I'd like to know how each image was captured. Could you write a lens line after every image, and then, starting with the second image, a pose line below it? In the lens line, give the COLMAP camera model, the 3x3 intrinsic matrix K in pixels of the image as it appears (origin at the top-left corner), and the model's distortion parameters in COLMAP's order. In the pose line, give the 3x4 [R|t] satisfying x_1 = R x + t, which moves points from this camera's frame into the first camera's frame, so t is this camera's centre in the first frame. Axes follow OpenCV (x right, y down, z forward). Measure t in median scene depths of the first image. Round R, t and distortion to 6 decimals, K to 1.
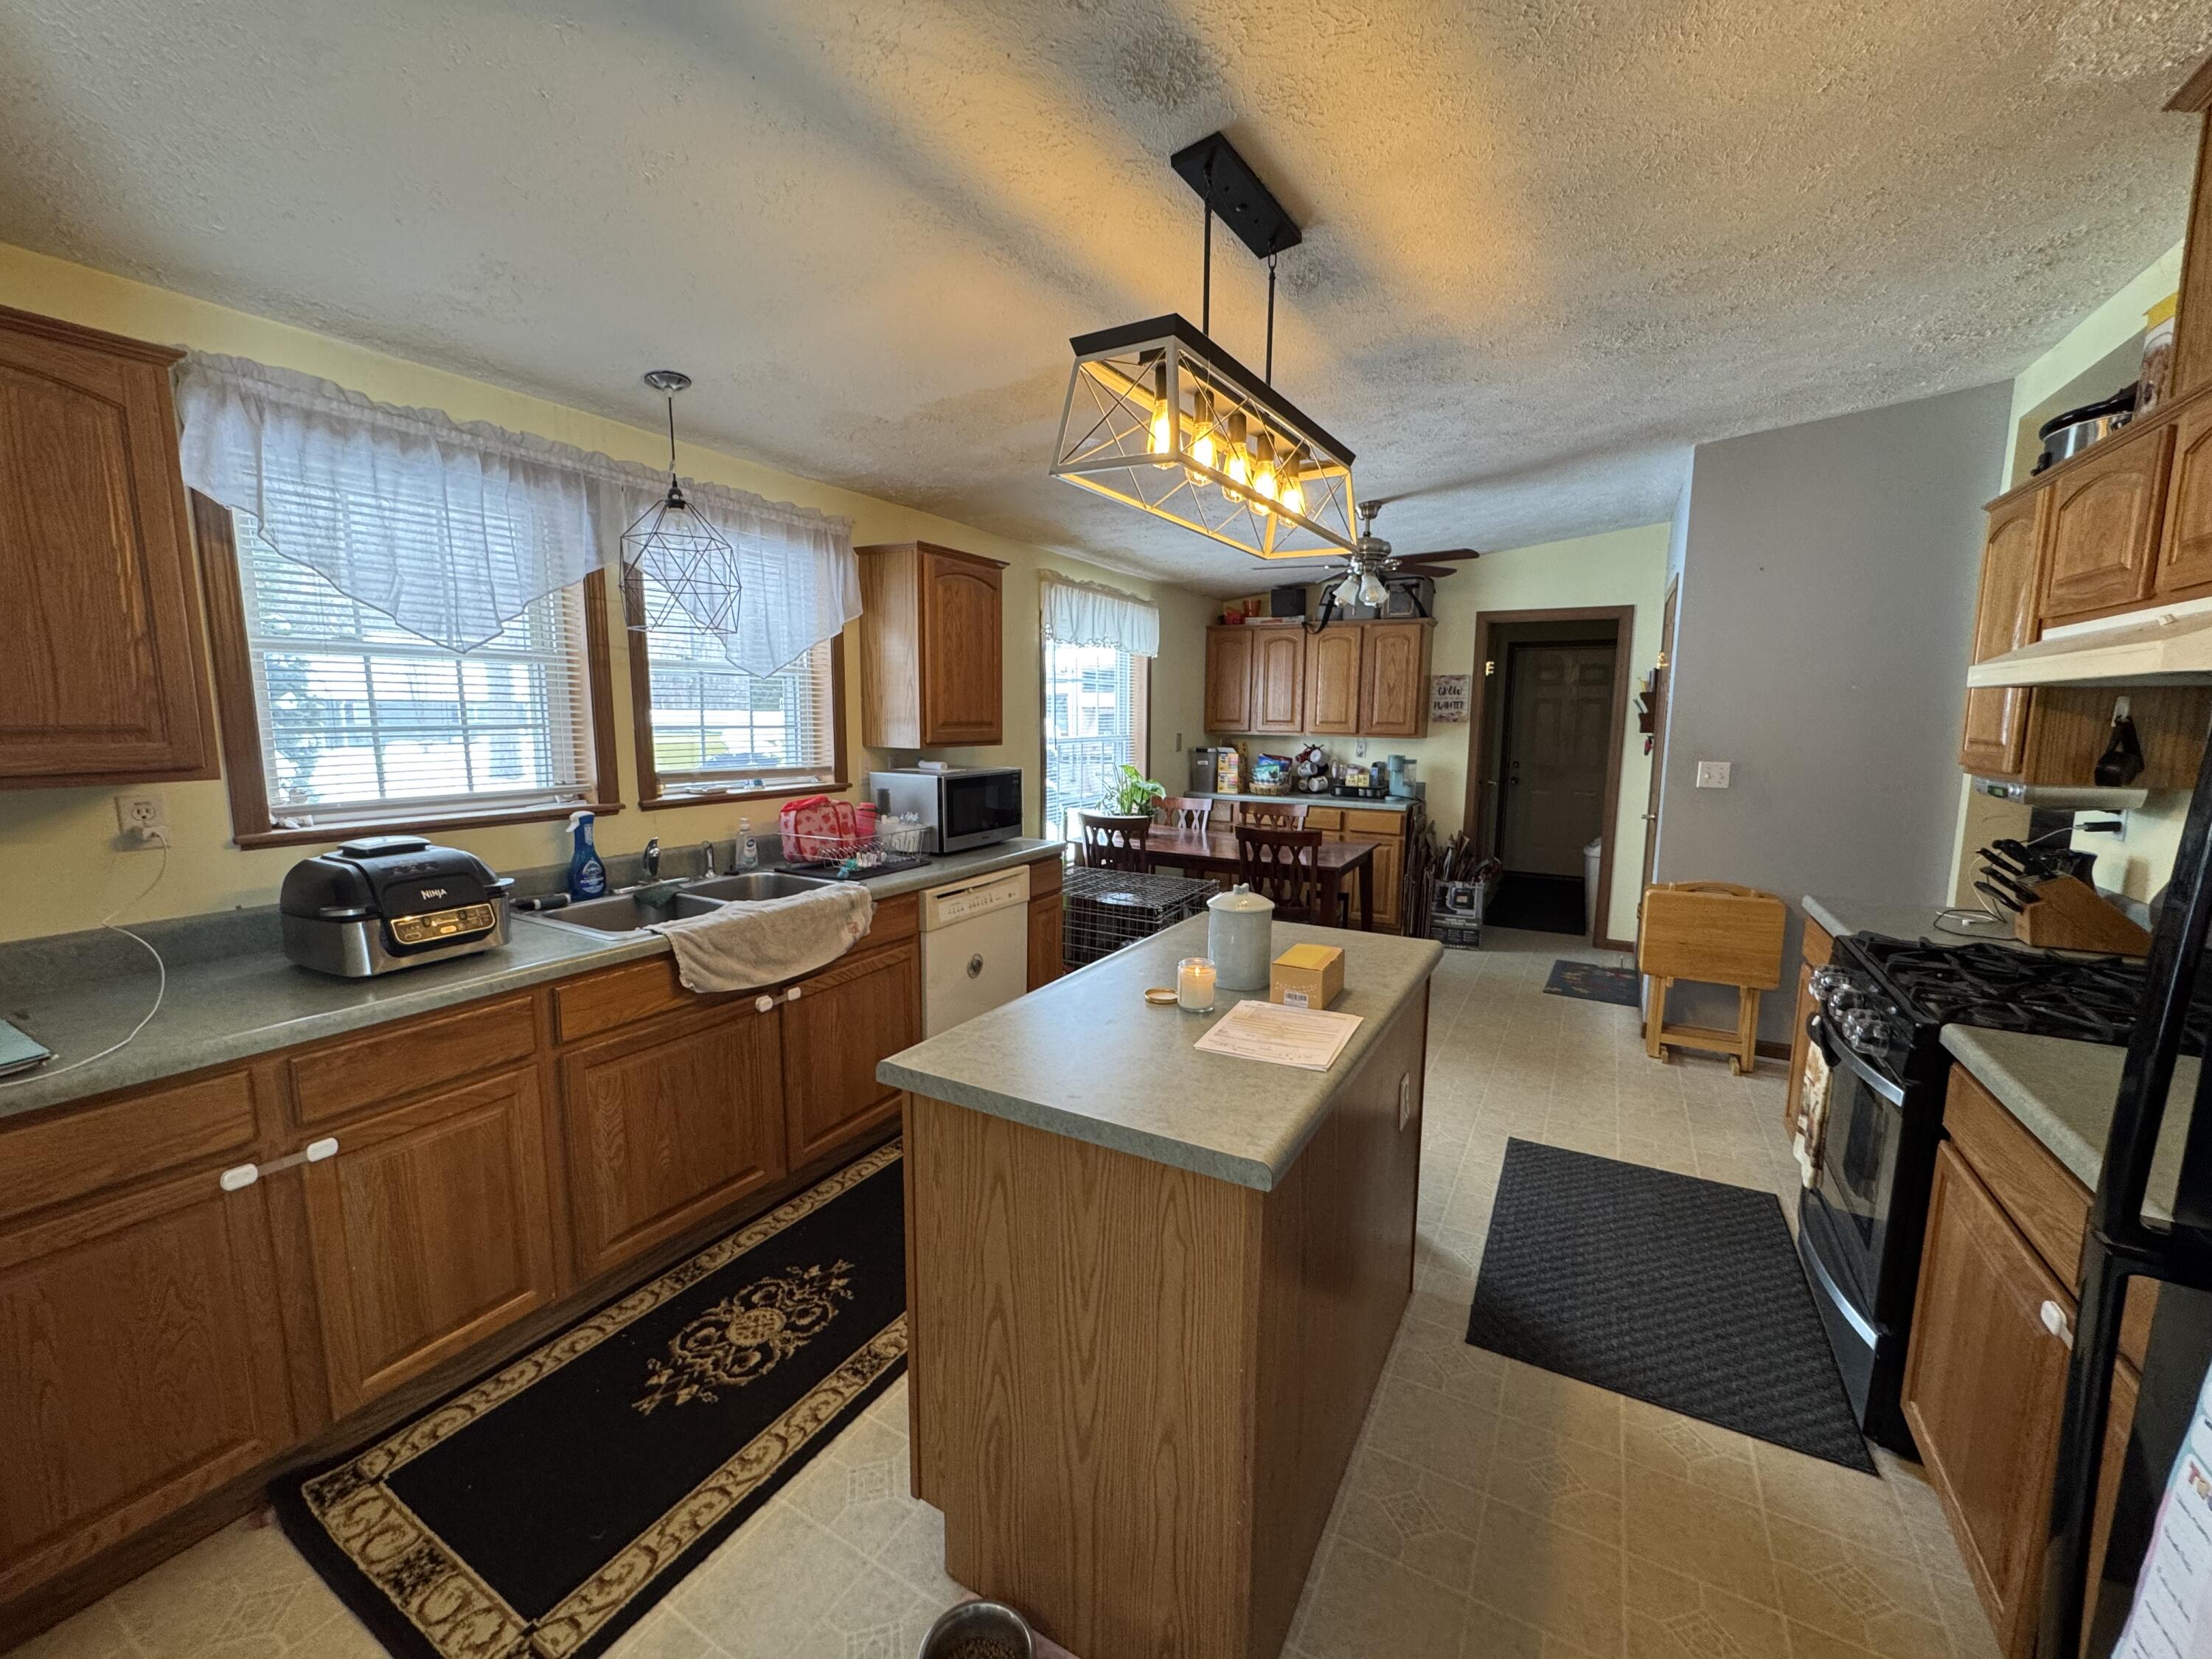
lens RADIAL K [[873.7, 0, 1103.7], [0, 873.7, 827.5], [0, 0, 1]] dist [-0.001022, -0.000551]
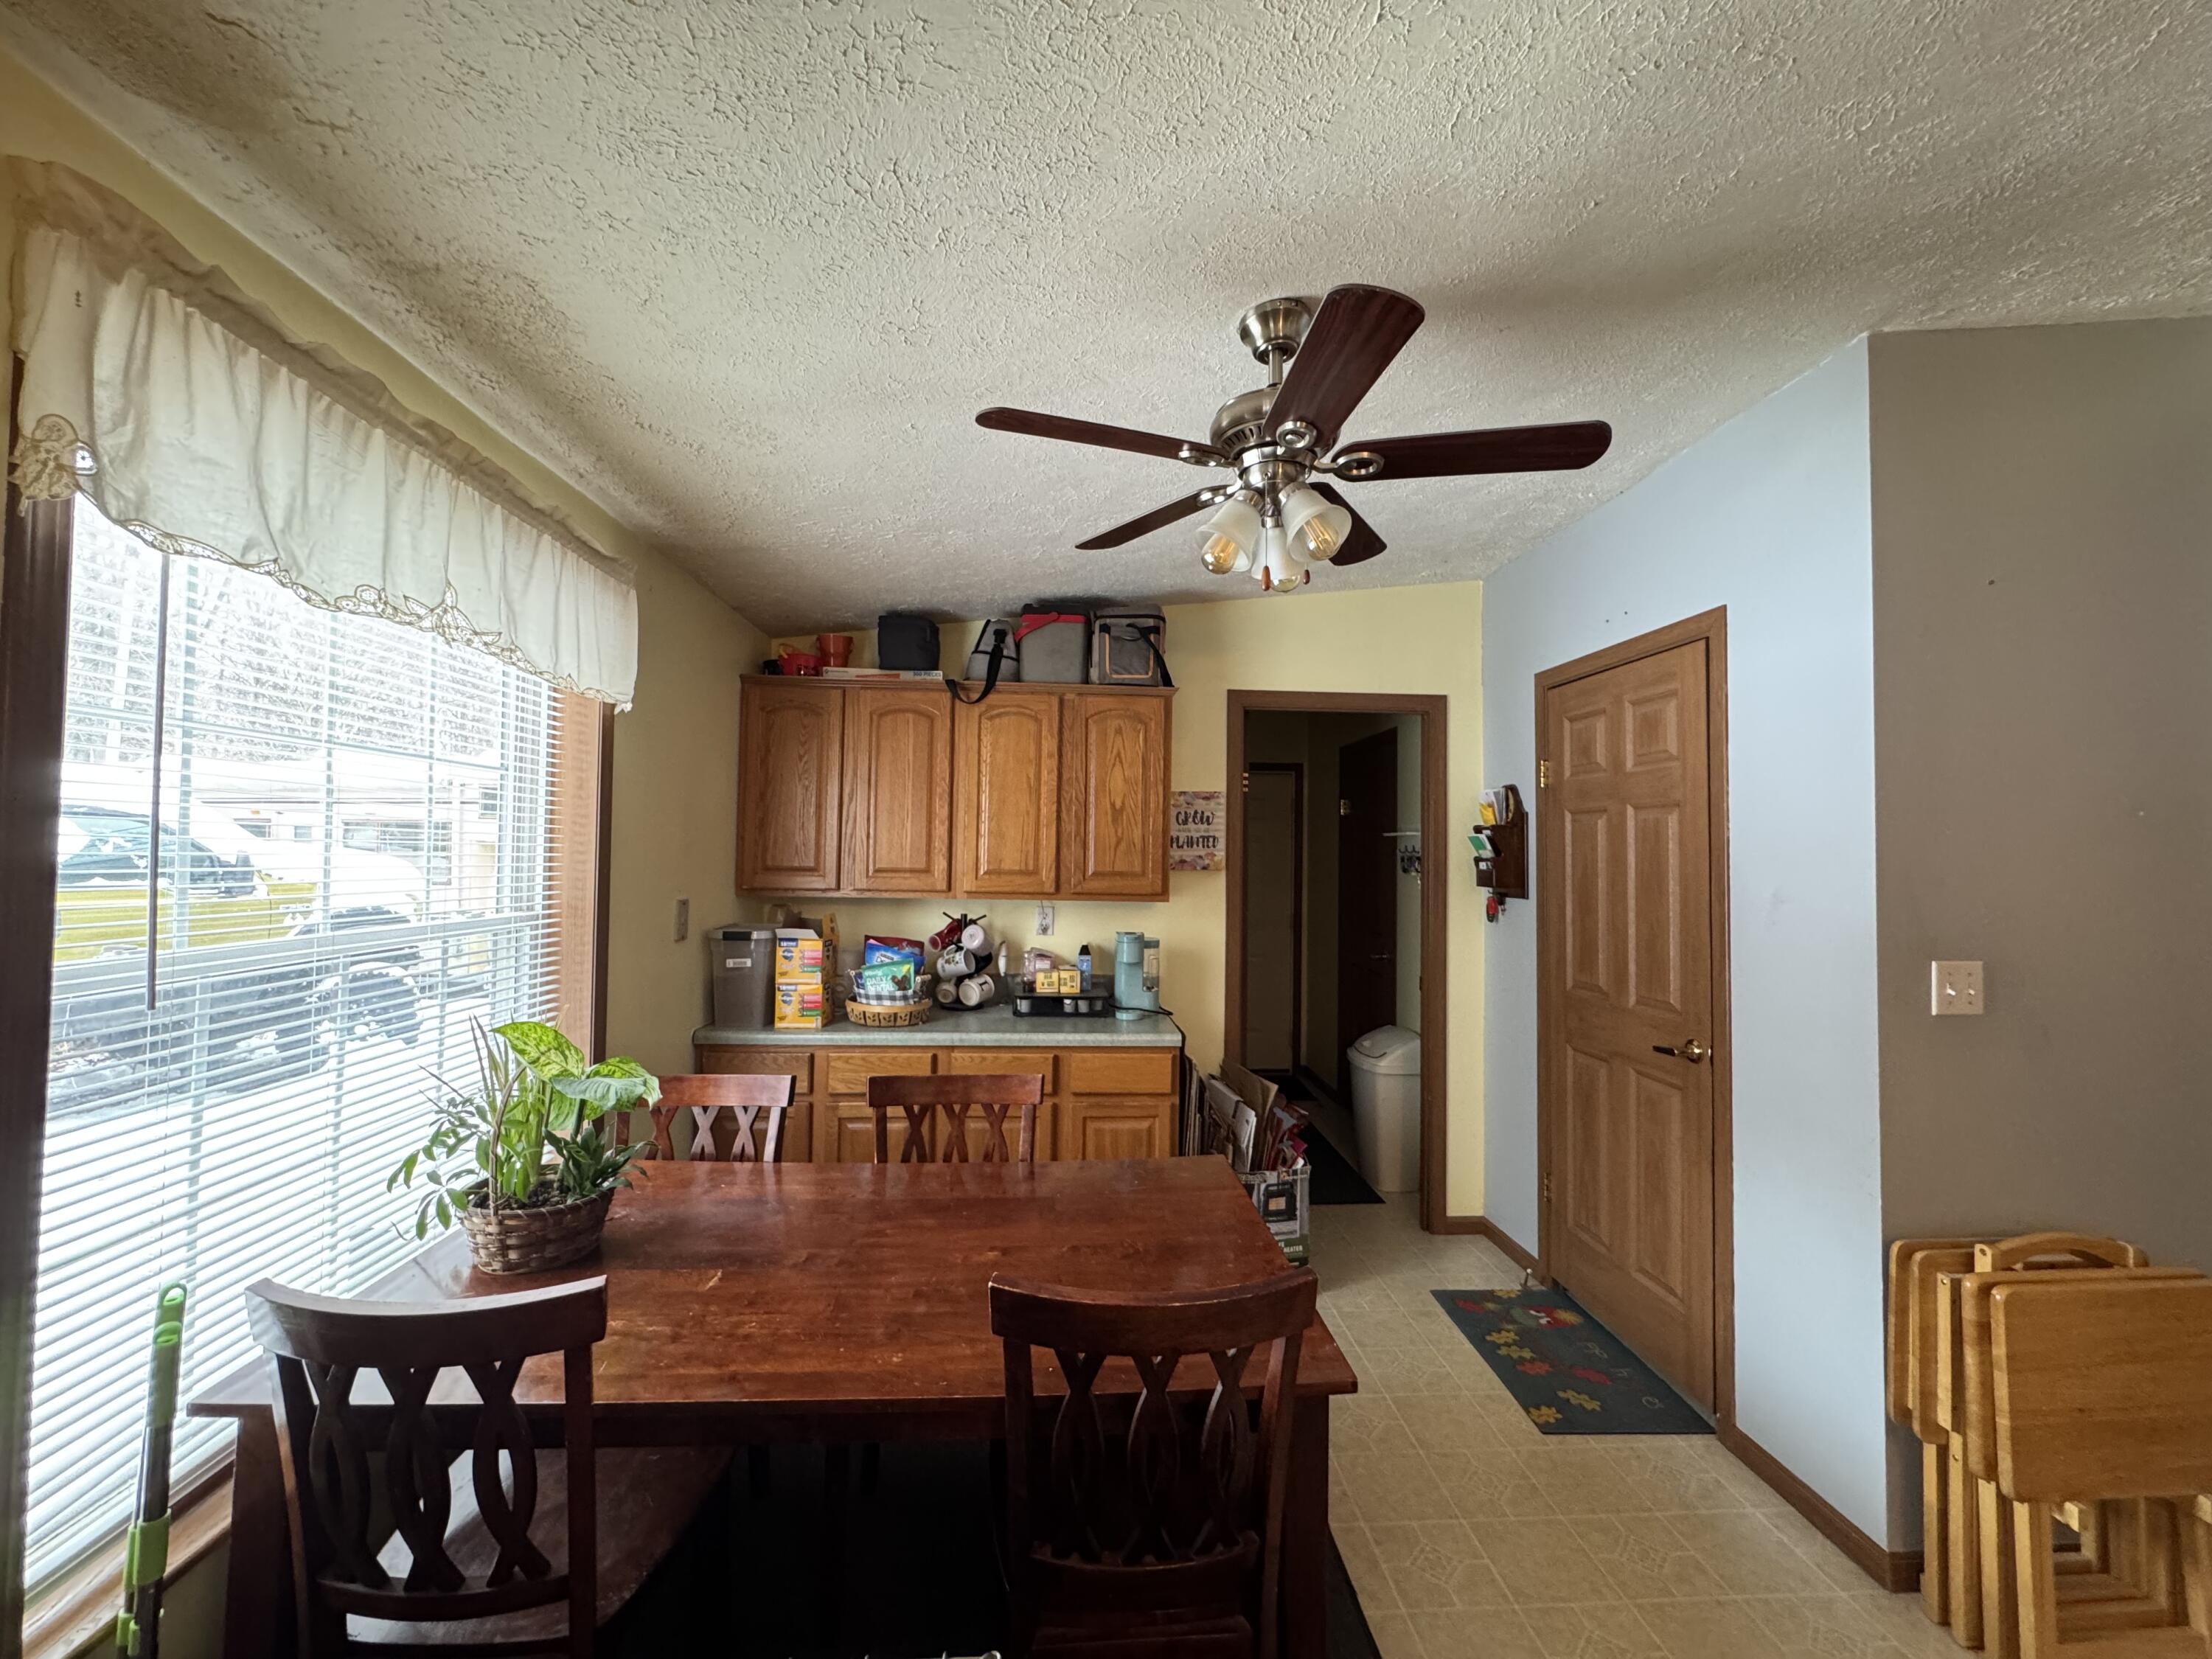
lens RADIAL K [[873.7, 0, 1100.8], [0, 873.7, 833.6], [0, 0, 1]] dist [-0.001022, -0.000551]
pose [[0.837022, 0.016894, 0.546908, 0.023727], [0.064802, 0.989428, -0.129741, -0.073070], [-0.543318, 0.144037, 0.827079, 0.541880]]
